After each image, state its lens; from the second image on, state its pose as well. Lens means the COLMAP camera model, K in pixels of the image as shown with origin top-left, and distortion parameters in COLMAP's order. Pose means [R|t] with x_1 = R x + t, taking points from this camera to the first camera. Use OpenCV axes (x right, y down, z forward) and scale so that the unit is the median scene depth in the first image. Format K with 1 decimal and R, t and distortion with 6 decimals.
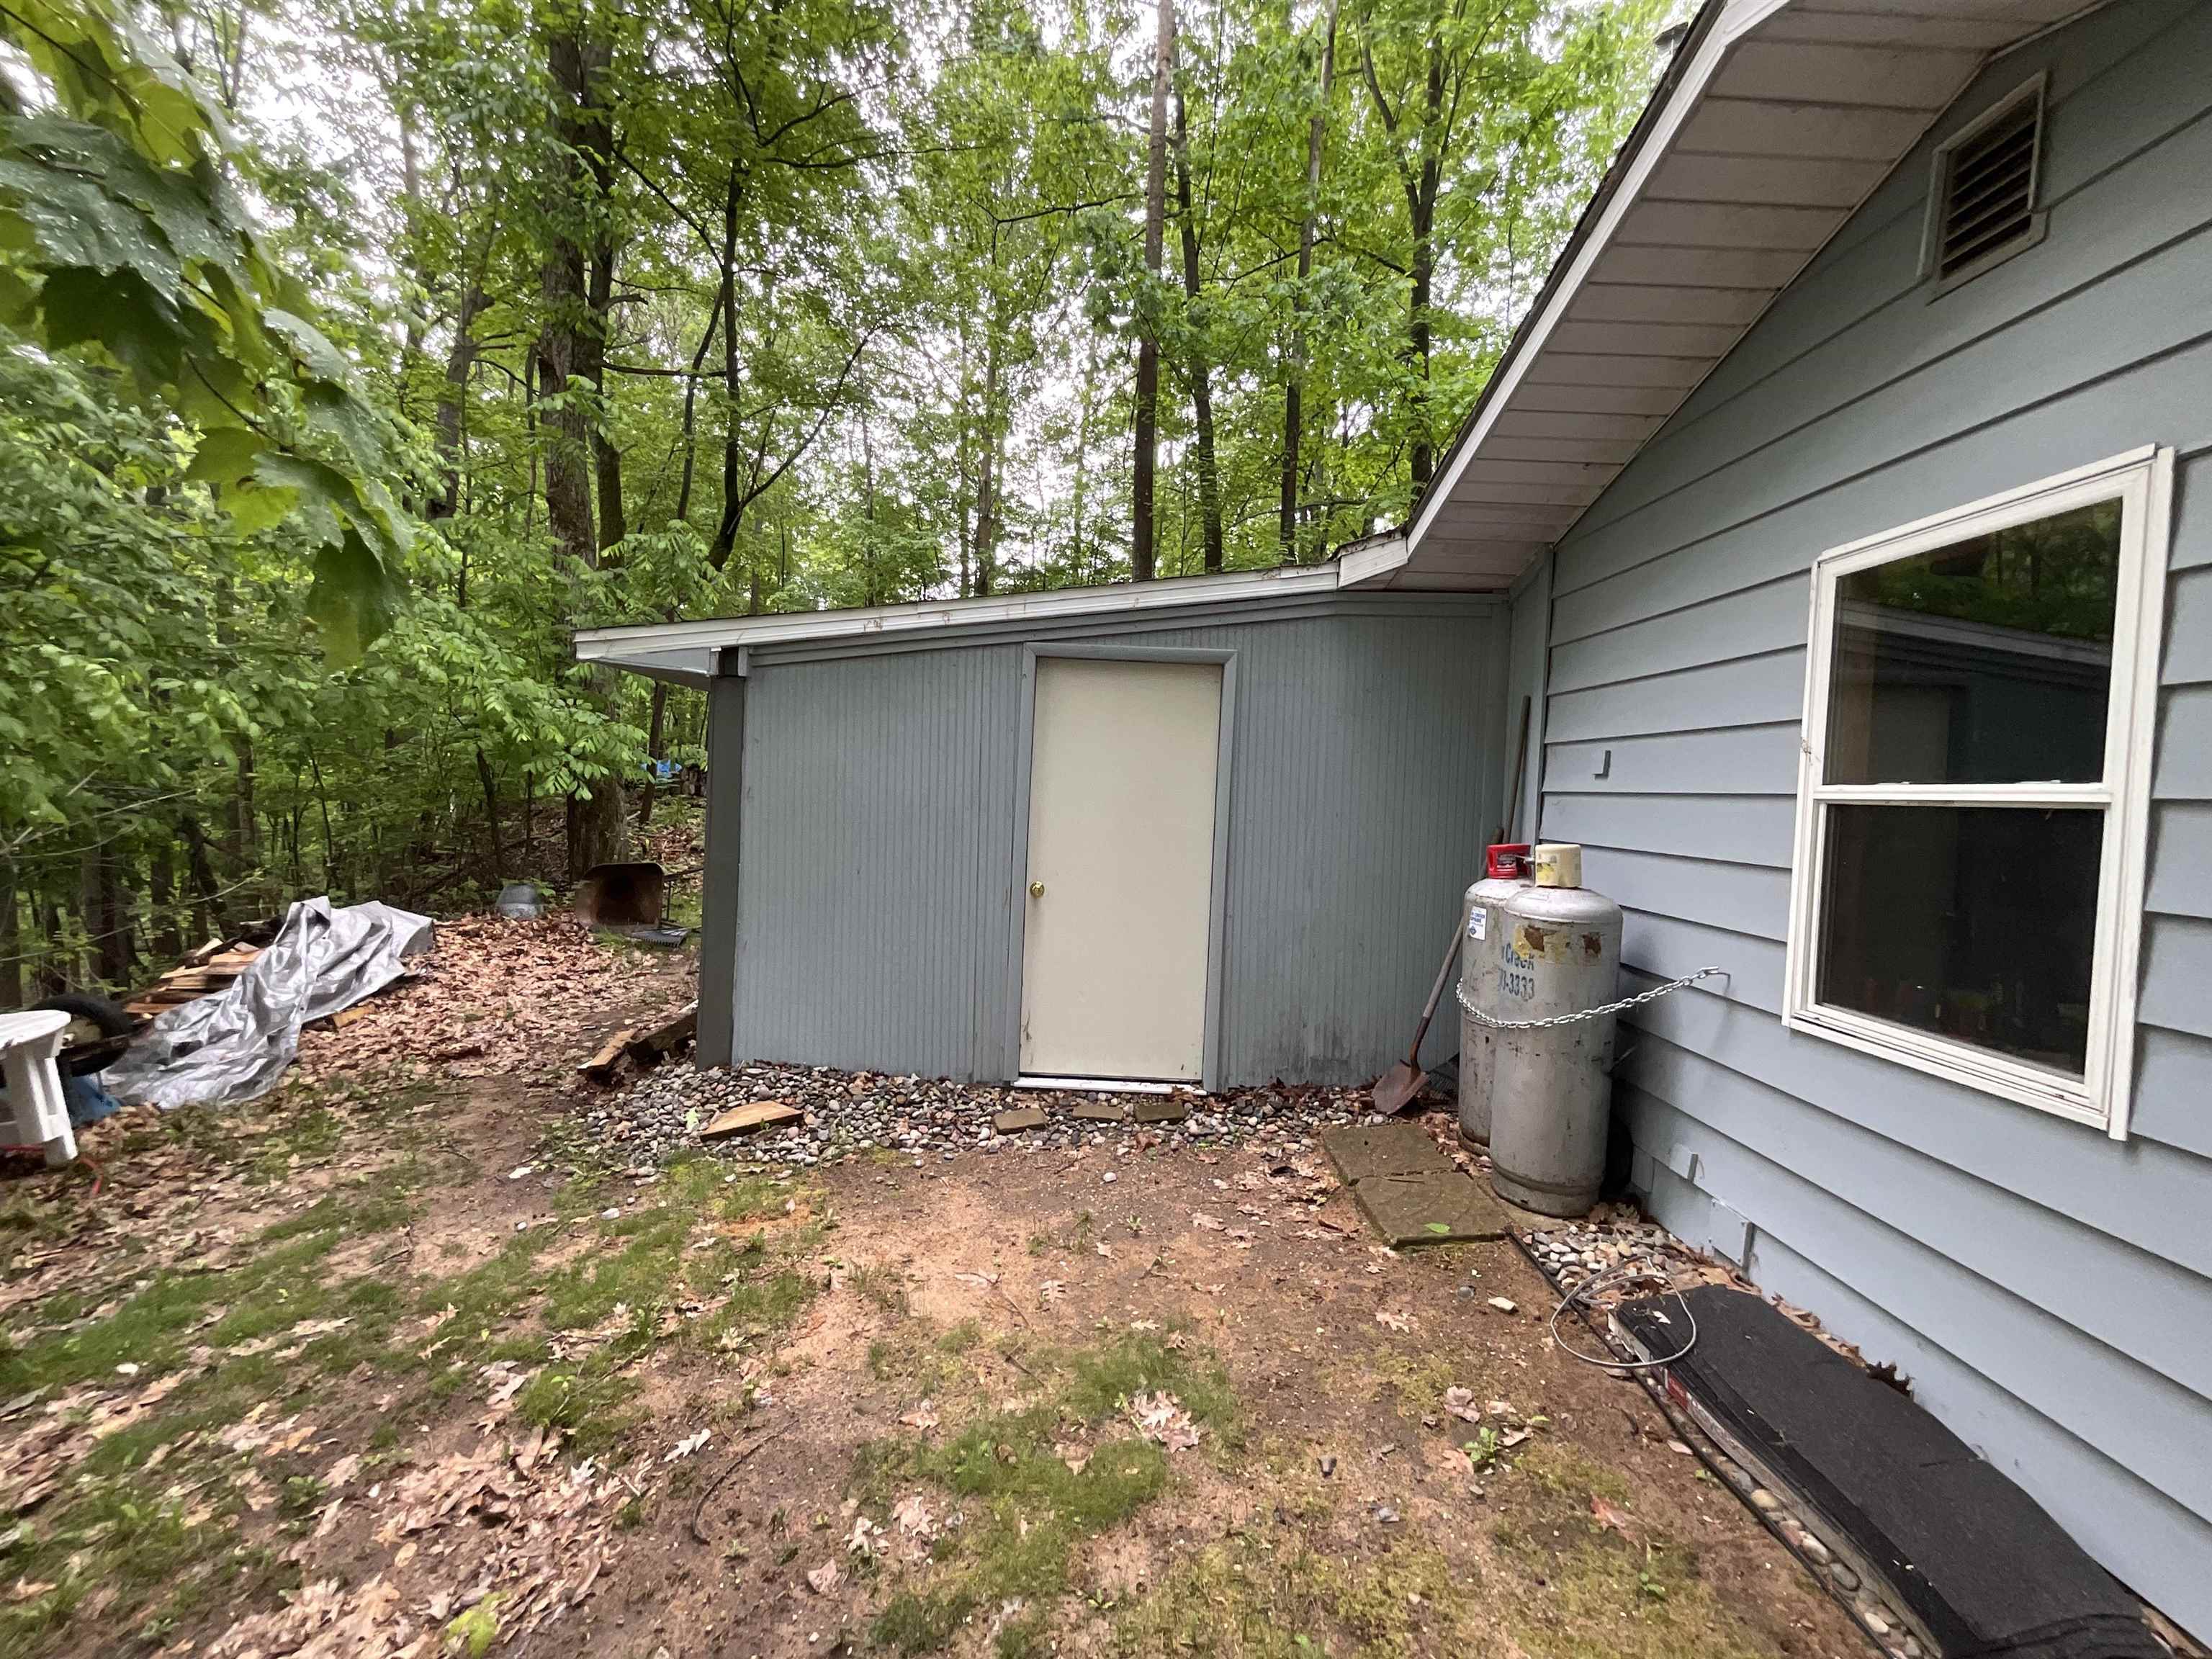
lens RADIAL K [[899.8, 0, 1106.0], [0, 899.8, 829.5], [0, 0, 1]] dist [-0.015312, 0.008491]
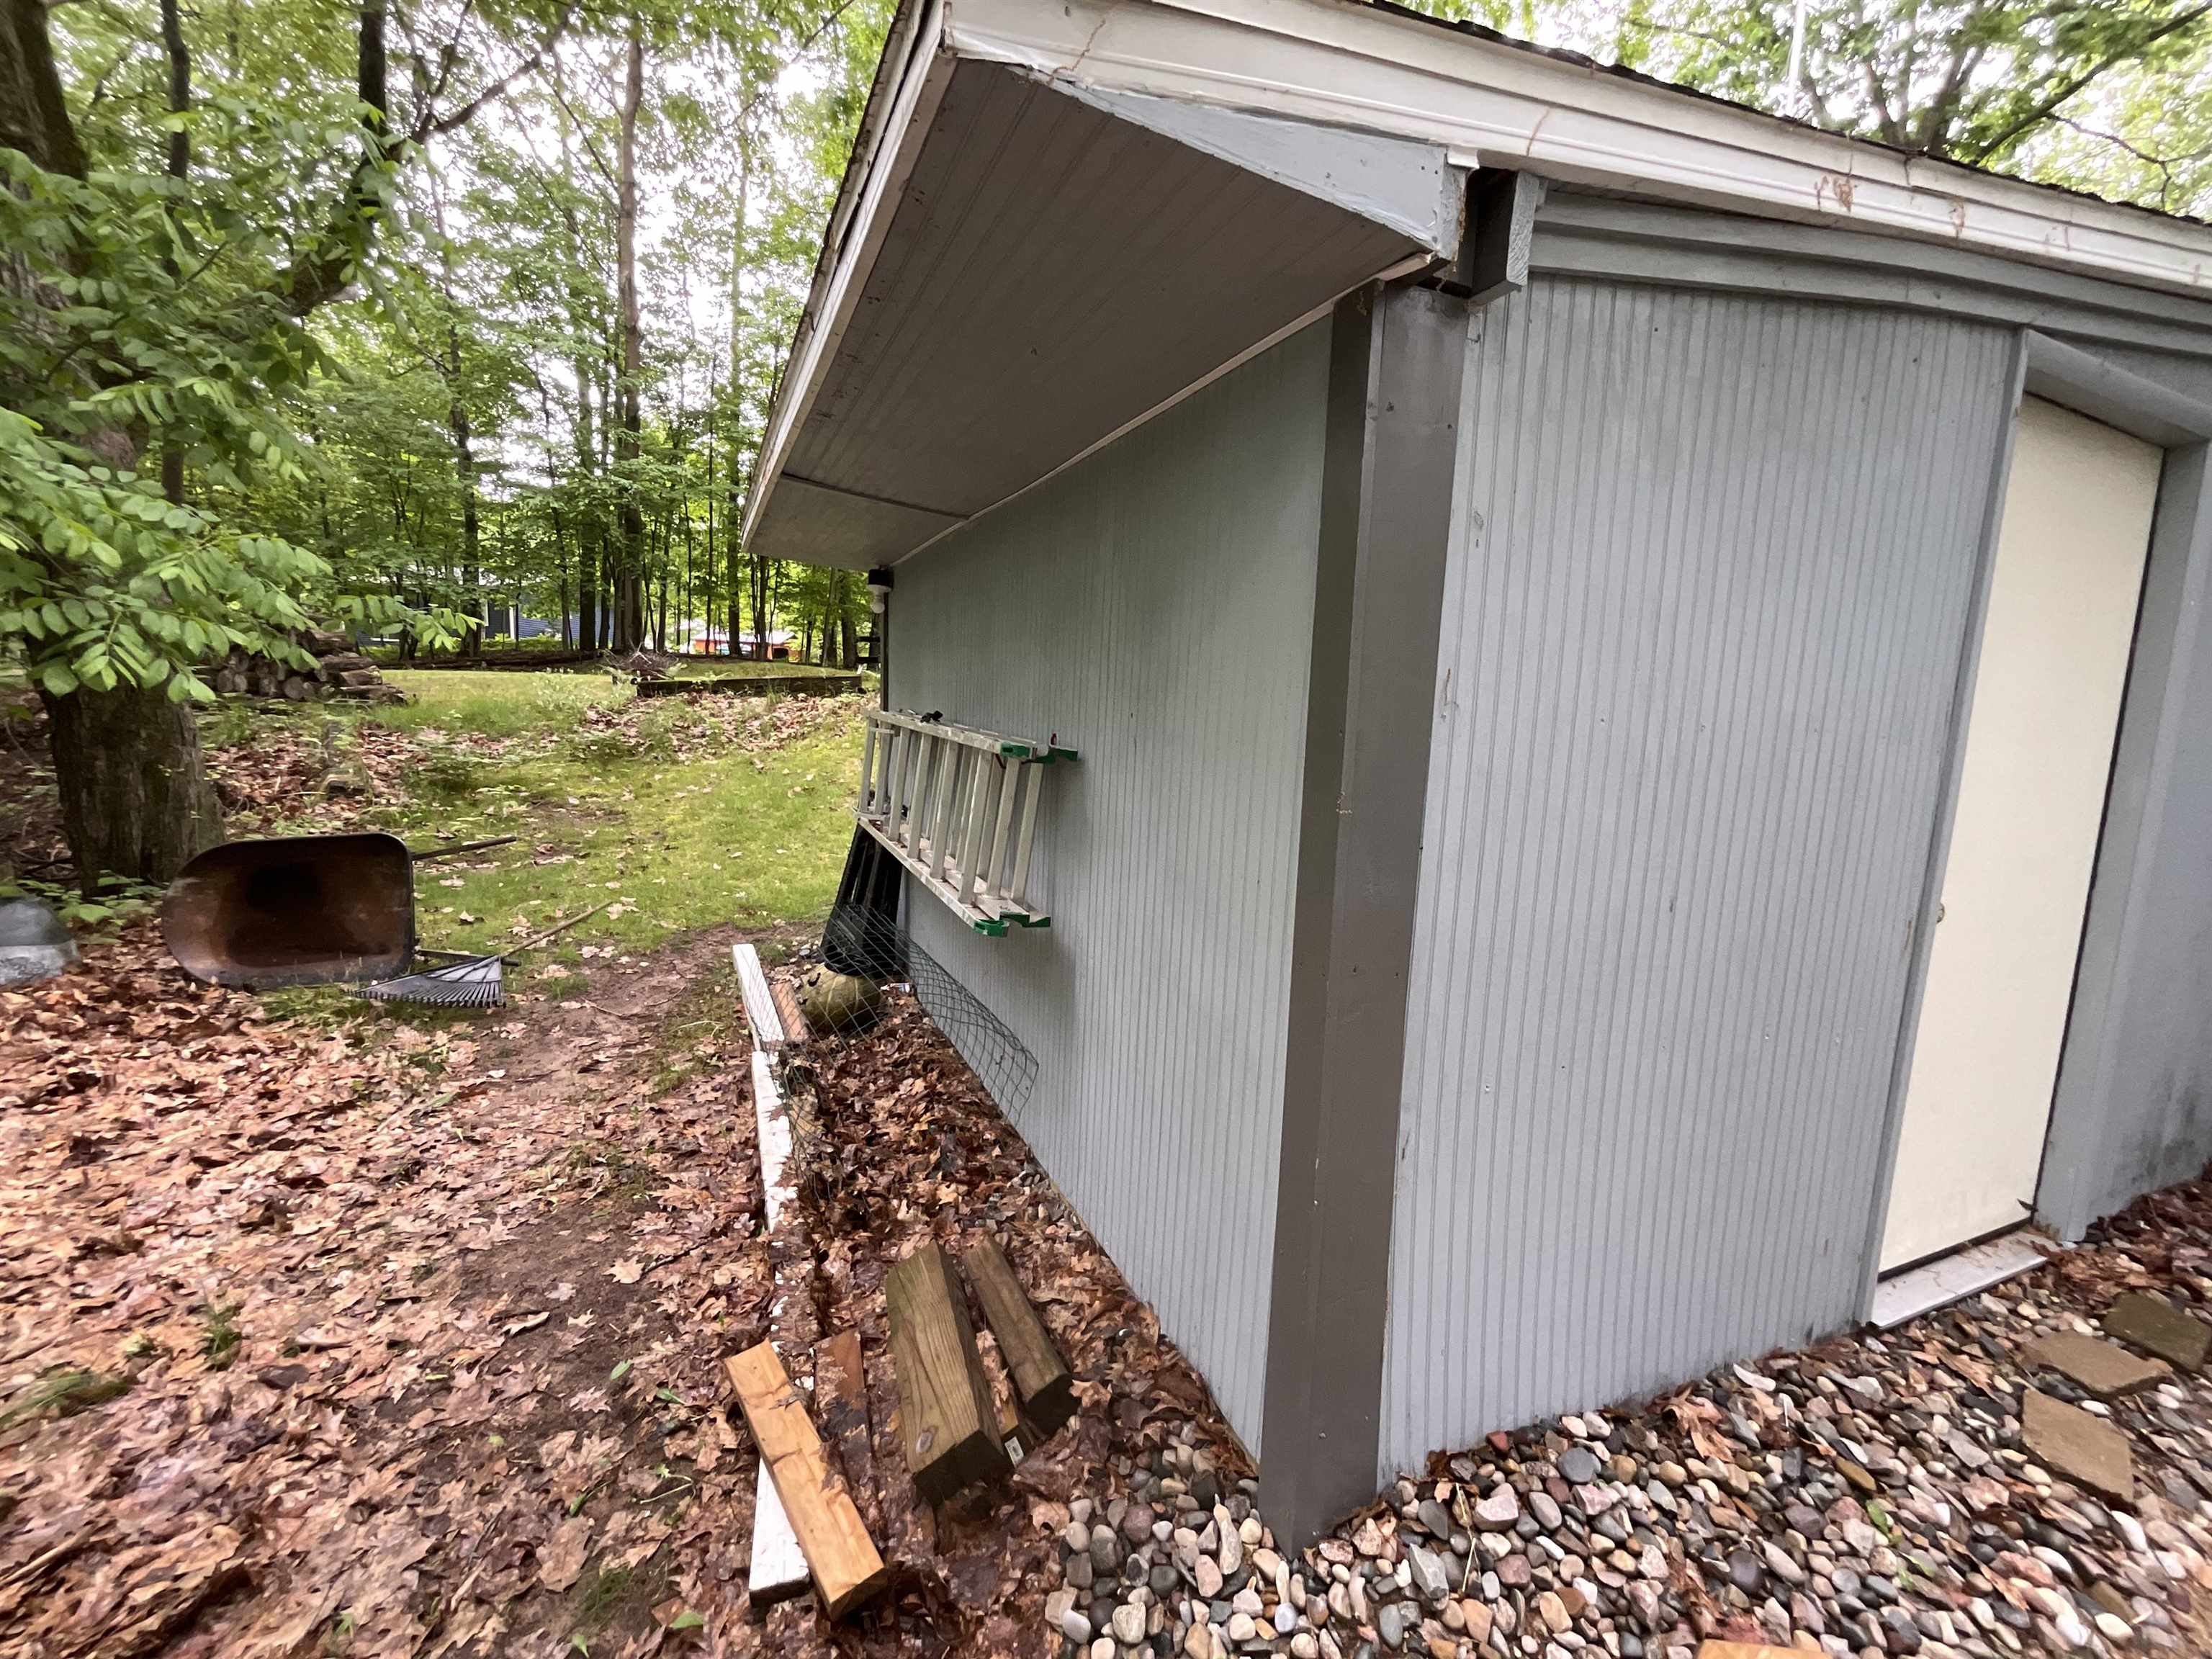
lens RADIAL K [[899.8, 0, 1106.0], [0, 899.8, 829.5], [0, 0, 1]] dist [-0.015312, 0.008491]
pose [[0.915365, -0.051047, 0.399376, -0.362282], [0.008506, 0.994160, 0.107577, -0.014783], [-0.402535, -0.095075, 0.910454, 0.428408]]
